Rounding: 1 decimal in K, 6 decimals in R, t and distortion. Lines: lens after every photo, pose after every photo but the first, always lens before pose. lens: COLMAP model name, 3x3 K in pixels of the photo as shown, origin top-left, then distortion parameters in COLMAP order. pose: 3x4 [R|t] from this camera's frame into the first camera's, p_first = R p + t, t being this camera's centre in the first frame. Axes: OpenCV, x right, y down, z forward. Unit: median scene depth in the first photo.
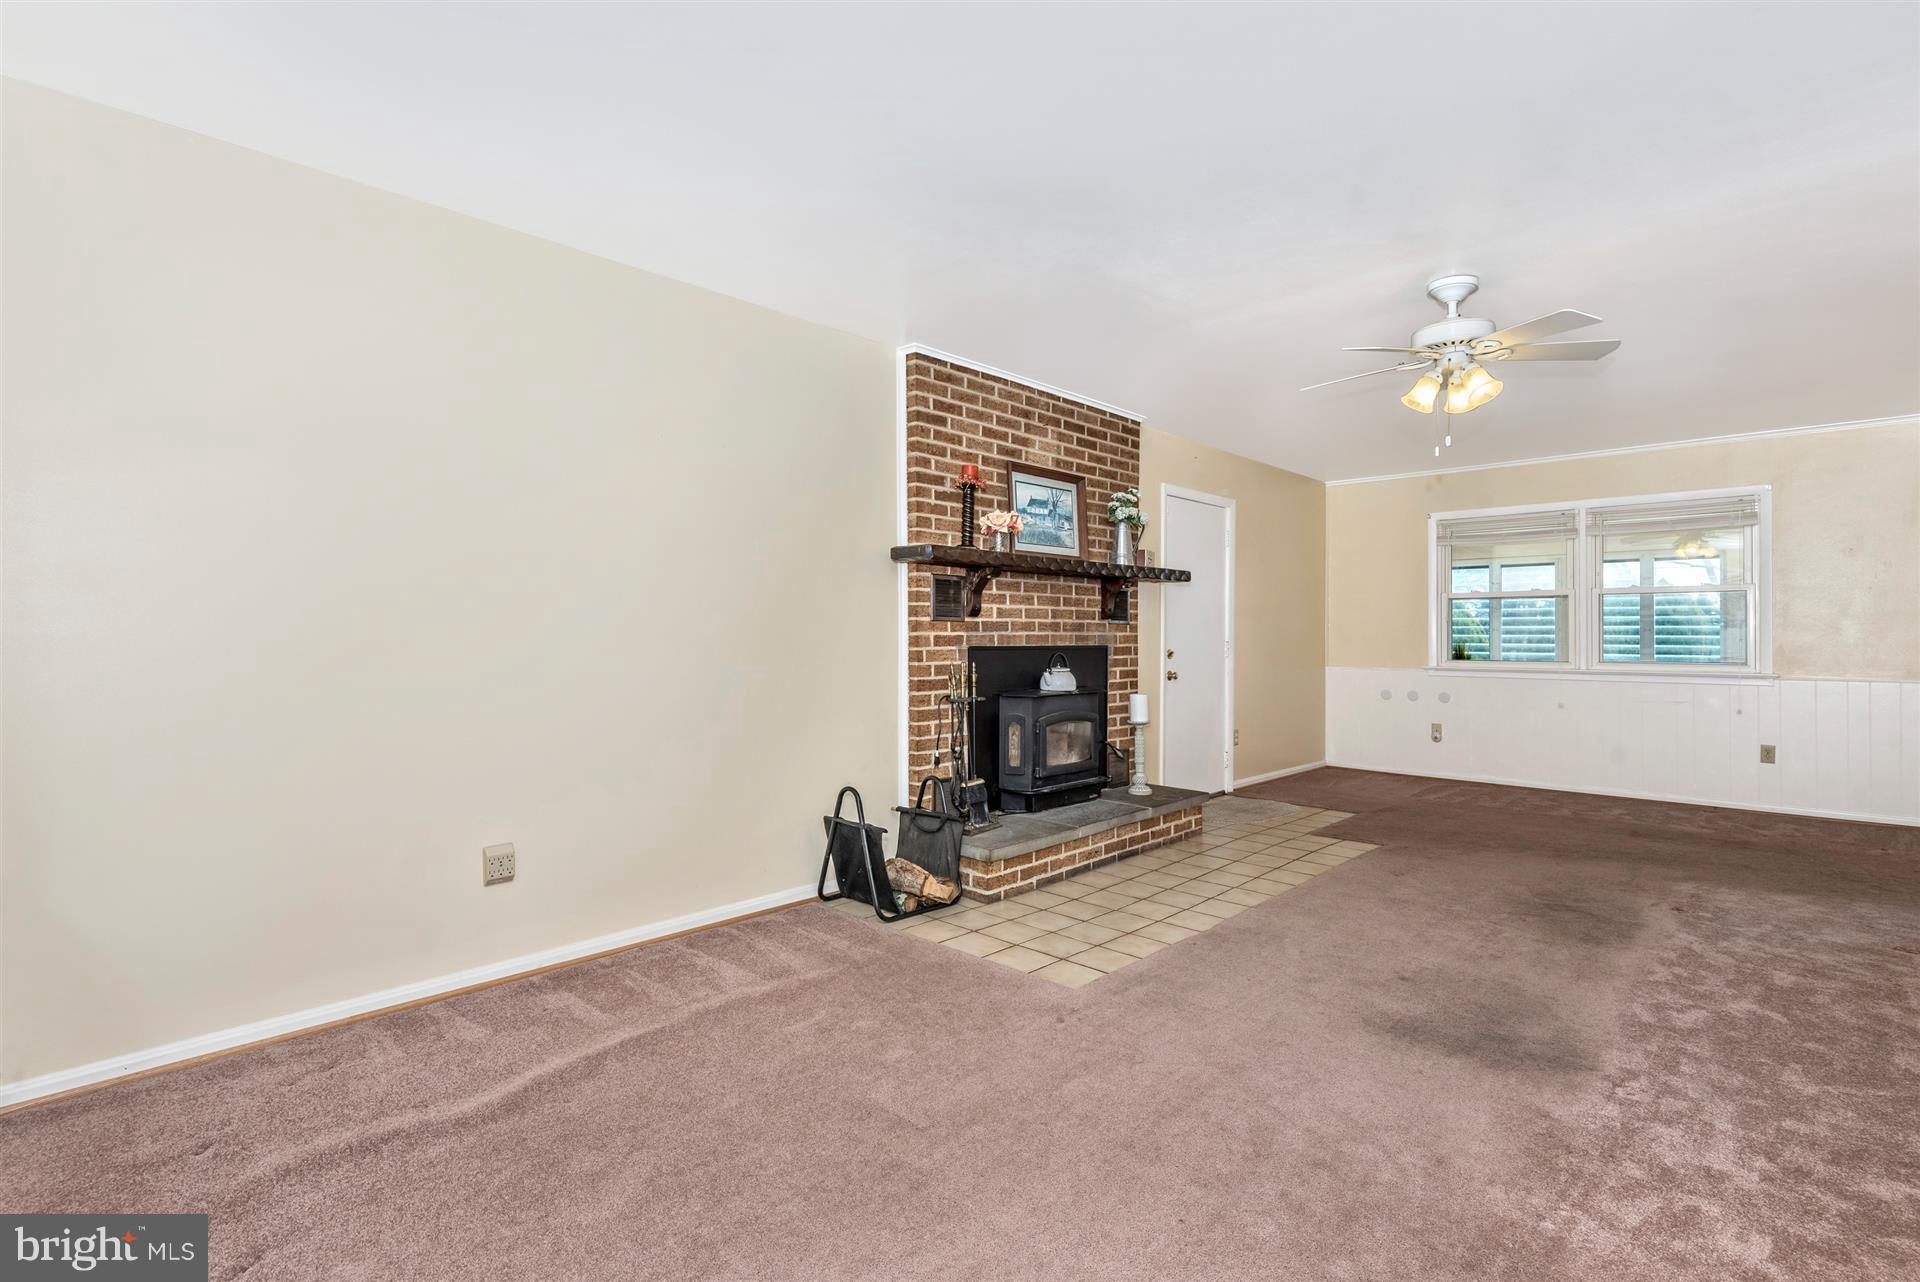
lens RADIAL K [[887.1, 0, 957.3], [0, 887.1, 640.1], [0, 0, 1]] dist [0.013964, -0.010081]
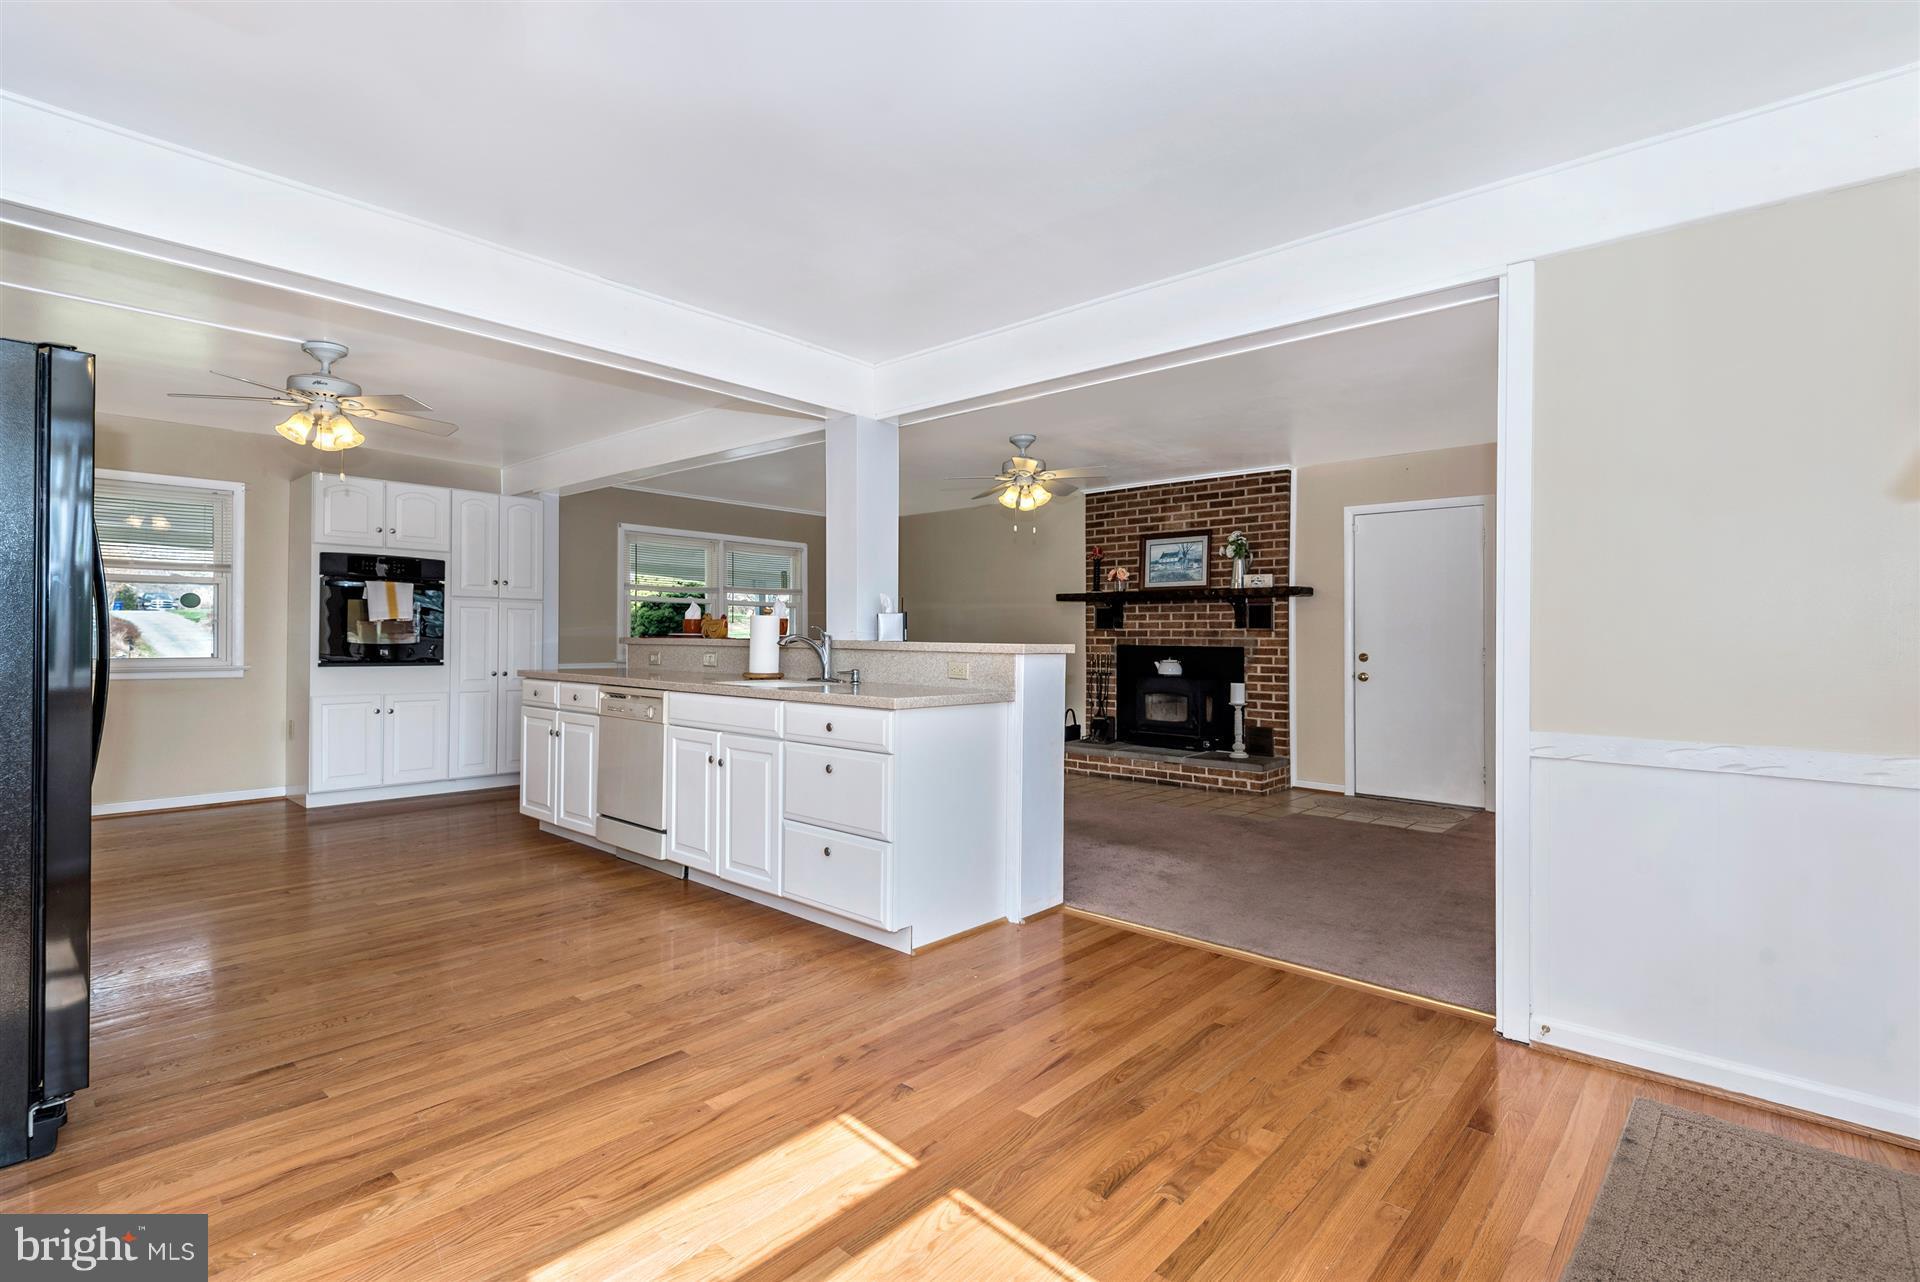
lens RADIAL K [[887.1, 0, 965.7], [0, 887.1, 639.4], [0, 0, 1]] dist [0.013964, -0.010081]
pose [[0.046026, 0.004086, -0.998932, 1.617697], [-0.011224, 0.999931, 0.003573, -0.006284], [0.998877, 0.011048, 0.046068, 0.555255]]
